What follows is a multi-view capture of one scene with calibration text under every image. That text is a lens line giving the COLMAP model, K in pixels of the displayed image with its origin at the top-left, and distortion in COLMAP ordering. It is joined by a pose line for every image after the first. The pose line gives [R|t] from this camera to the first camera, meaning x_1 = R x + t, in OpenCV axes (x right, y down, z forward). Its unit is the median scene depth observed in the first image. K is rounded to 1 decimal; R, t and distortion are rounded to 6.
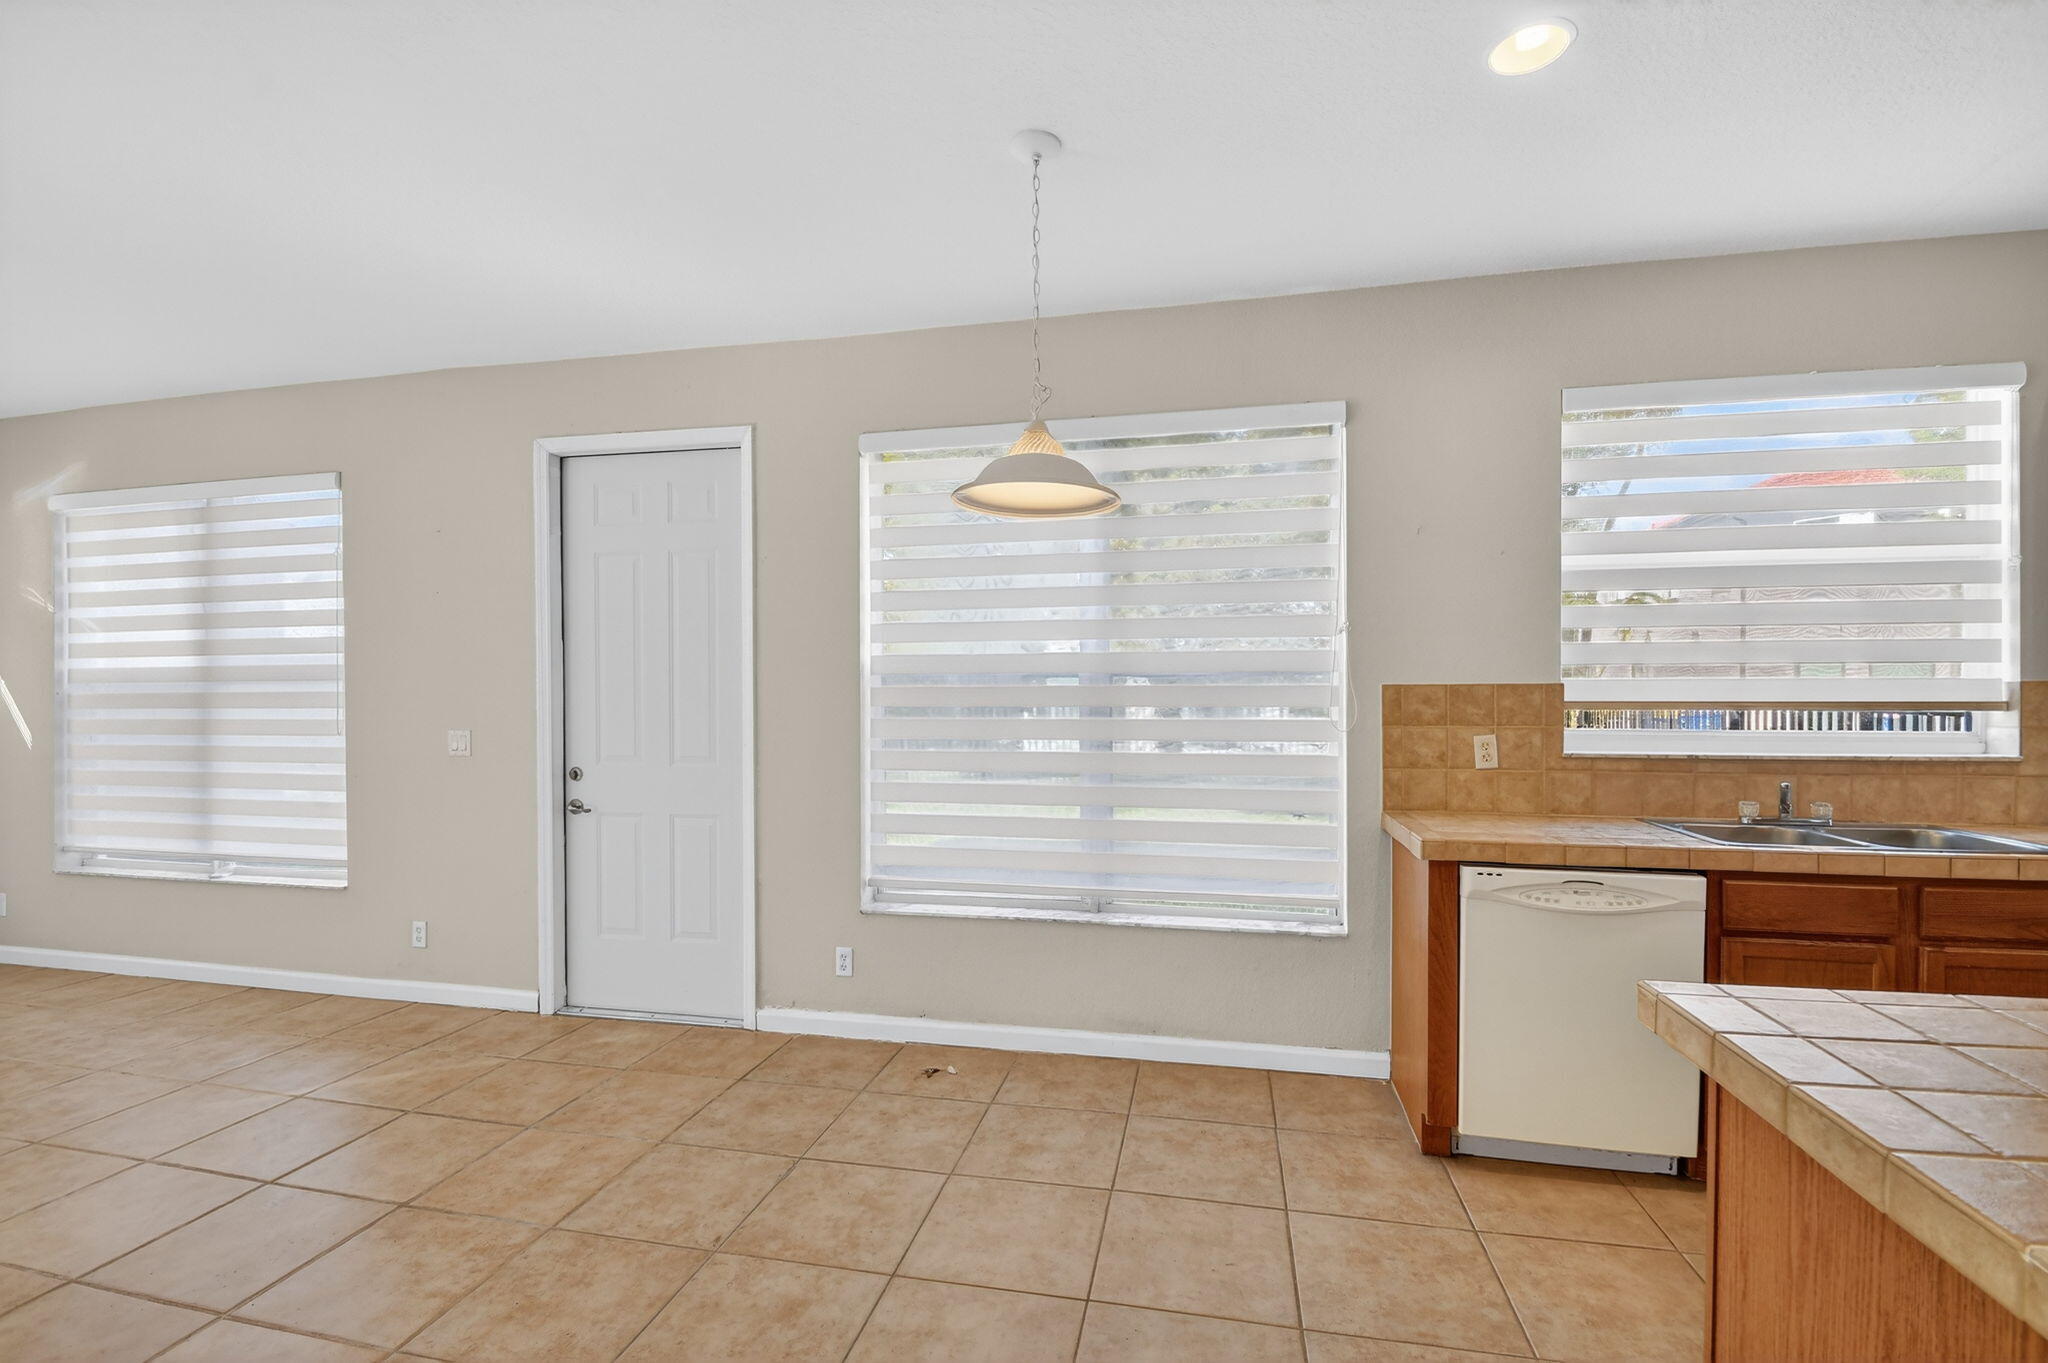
lens RADIAL K [[896.1, 0, 1030.6], [0, 896.1, 706.0], [0, 0, 1]] dist [0.009926, -0.013722]
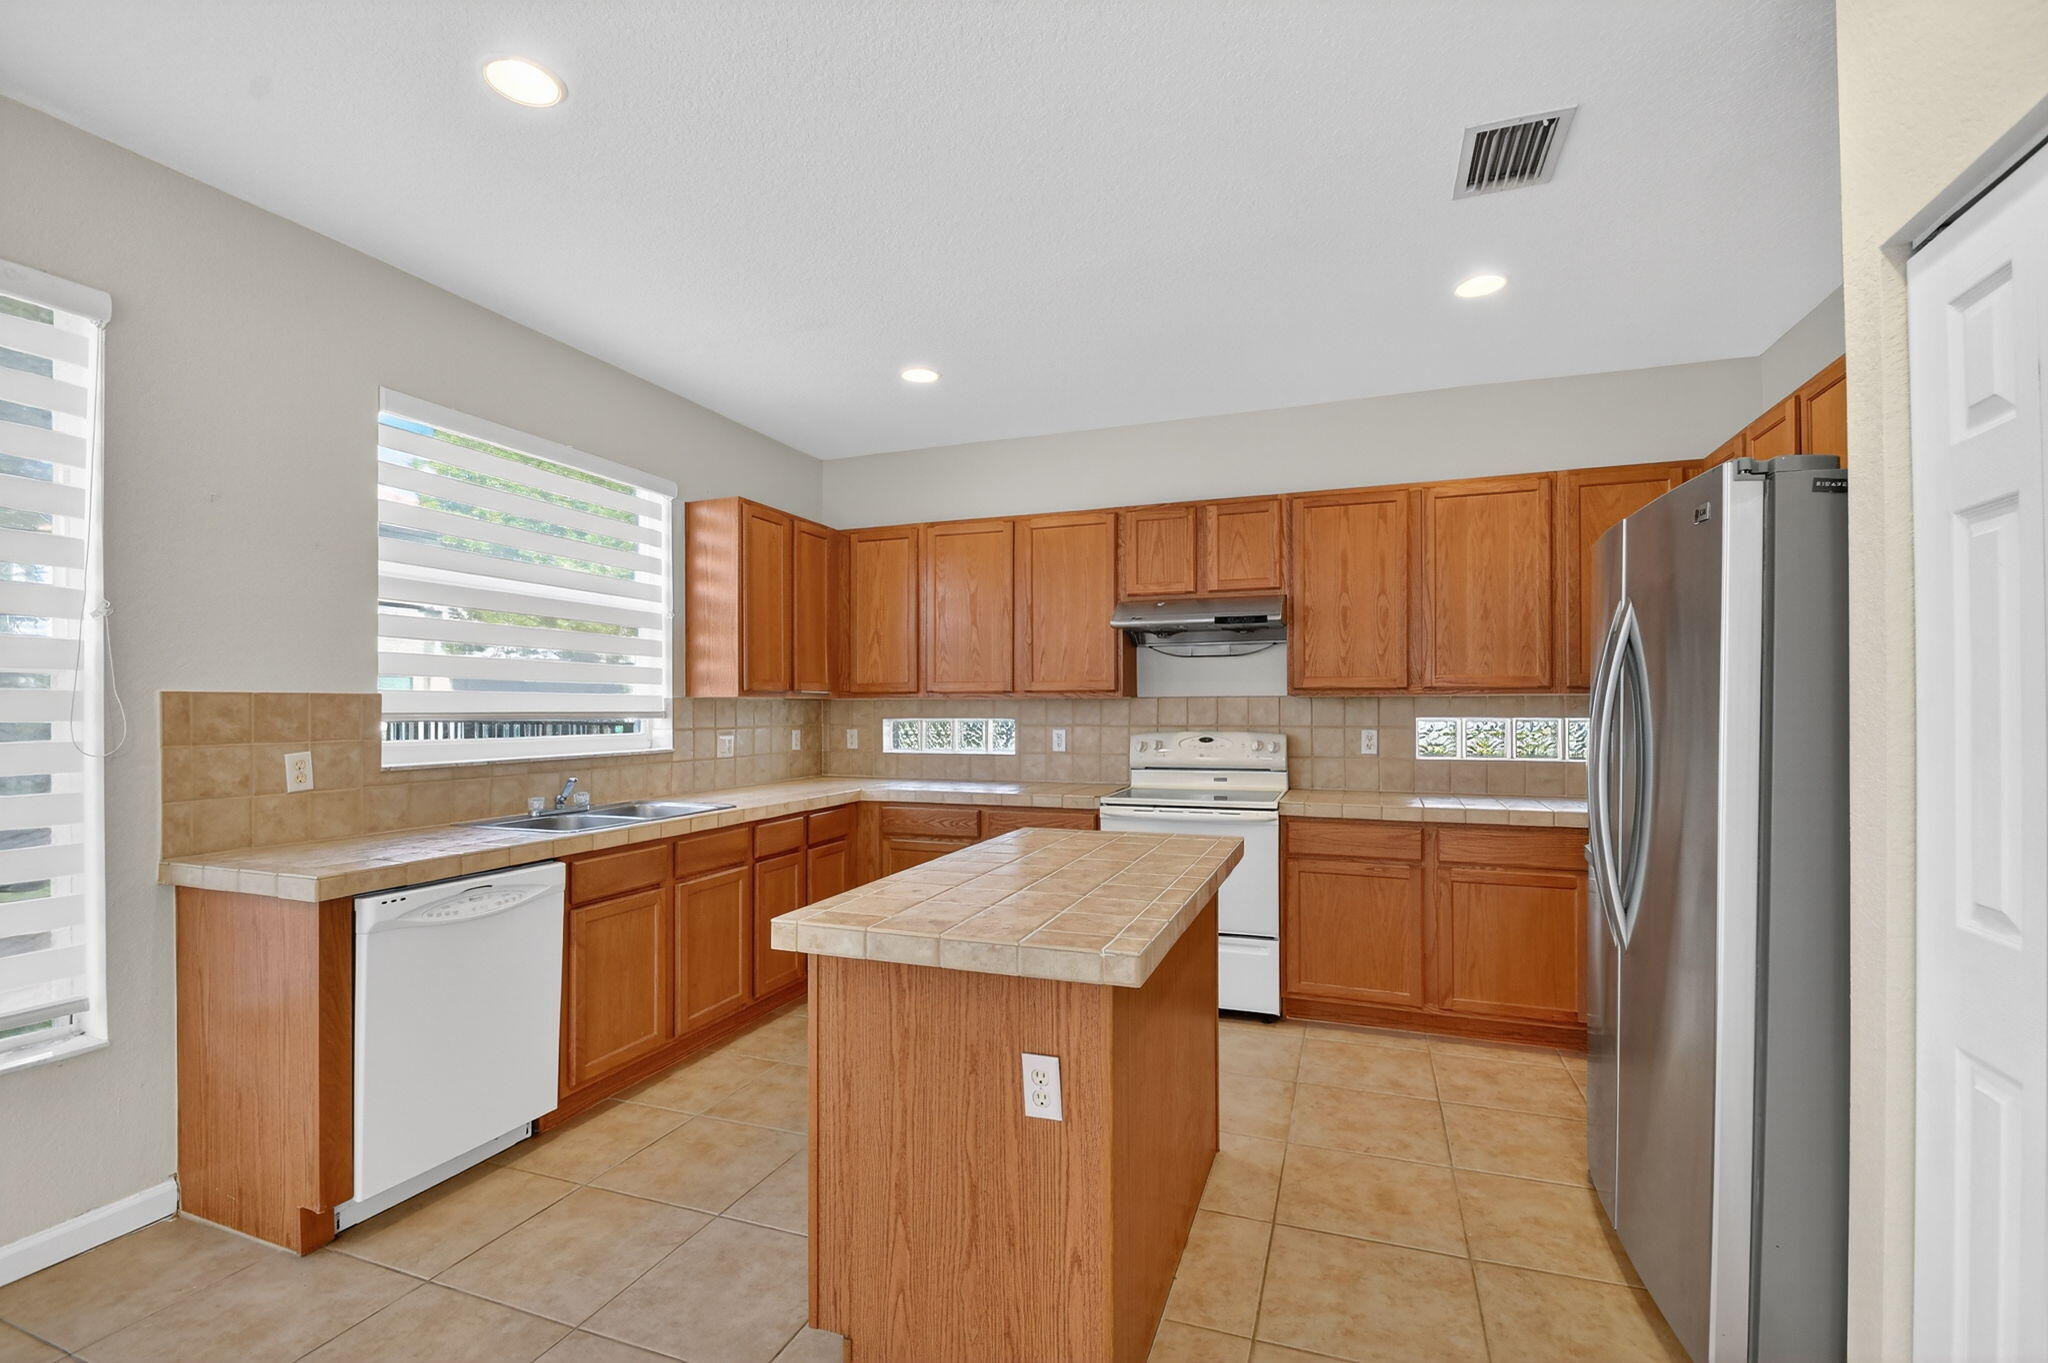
lens RADIAL K [[896.1, 0, 1025.9], [0, 896.1, 701.1], [0, 0, 1]] dist [0.009926, -0.013722]
pose [[0.146743, 0.008232, 0.989140, -0.245592], [0.011251, 0.999887, -0.009991, -0.000505], [-0.989111, 0.012595, 0.146633, 0.177670]]
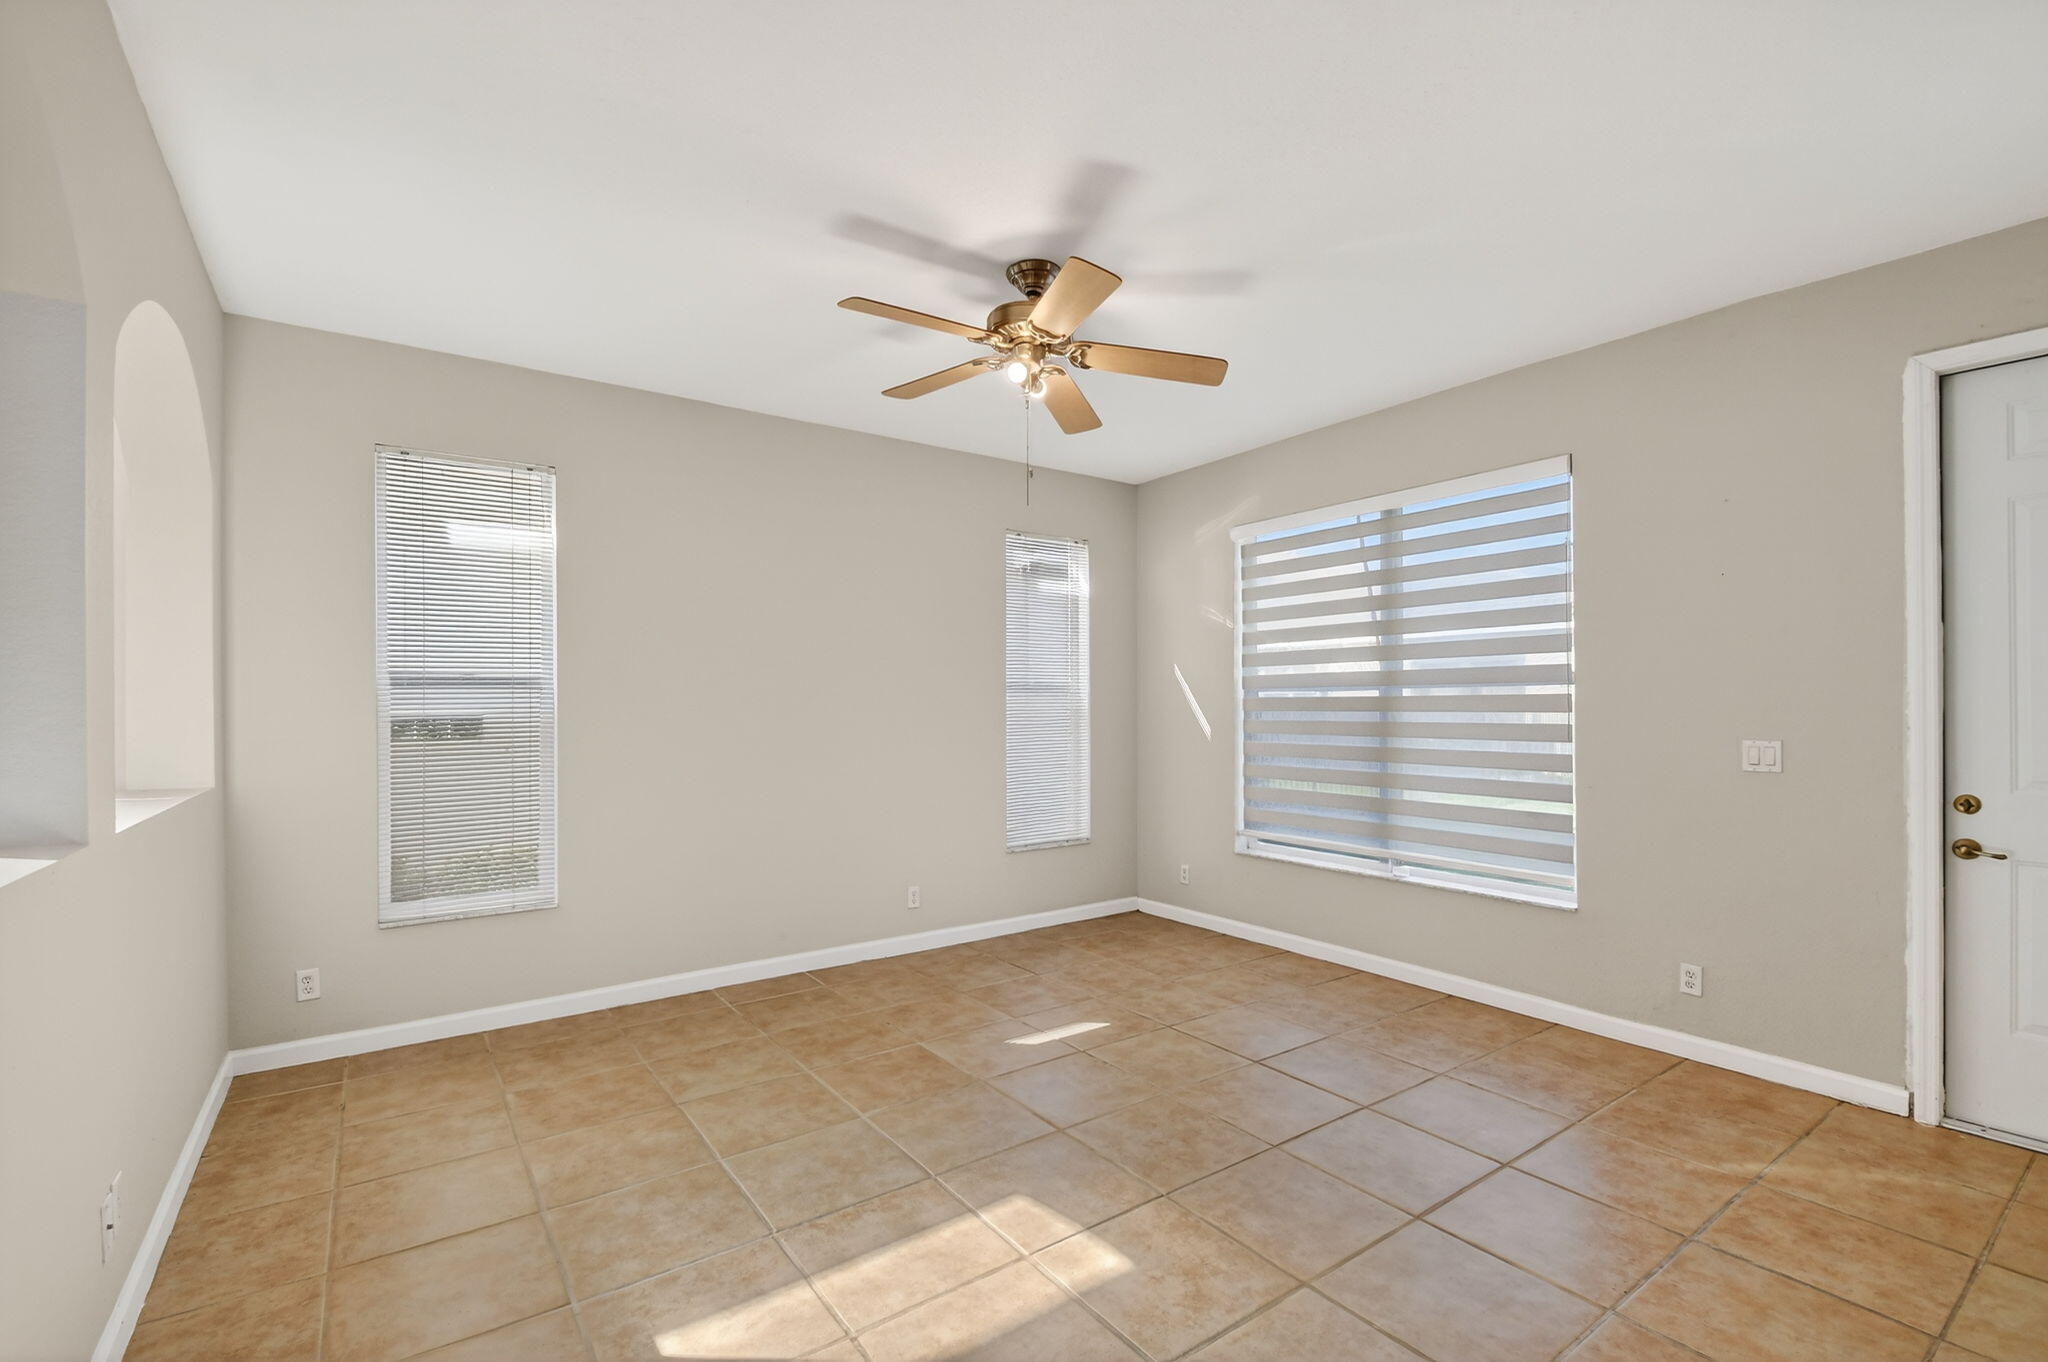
lens RADIAL K [[896.1, 0, 1029.0], [0, 896.1, 701.0], [0, 0, 1]] dist [0.009926, -0.013722]
pose [[0.739563, -0.001724, -0.673085, -0.738753], [-0.004457, 0.999962, -0.007459, 0.000737], [0.673073, 0.008516, 0.739527, -0.063173]]
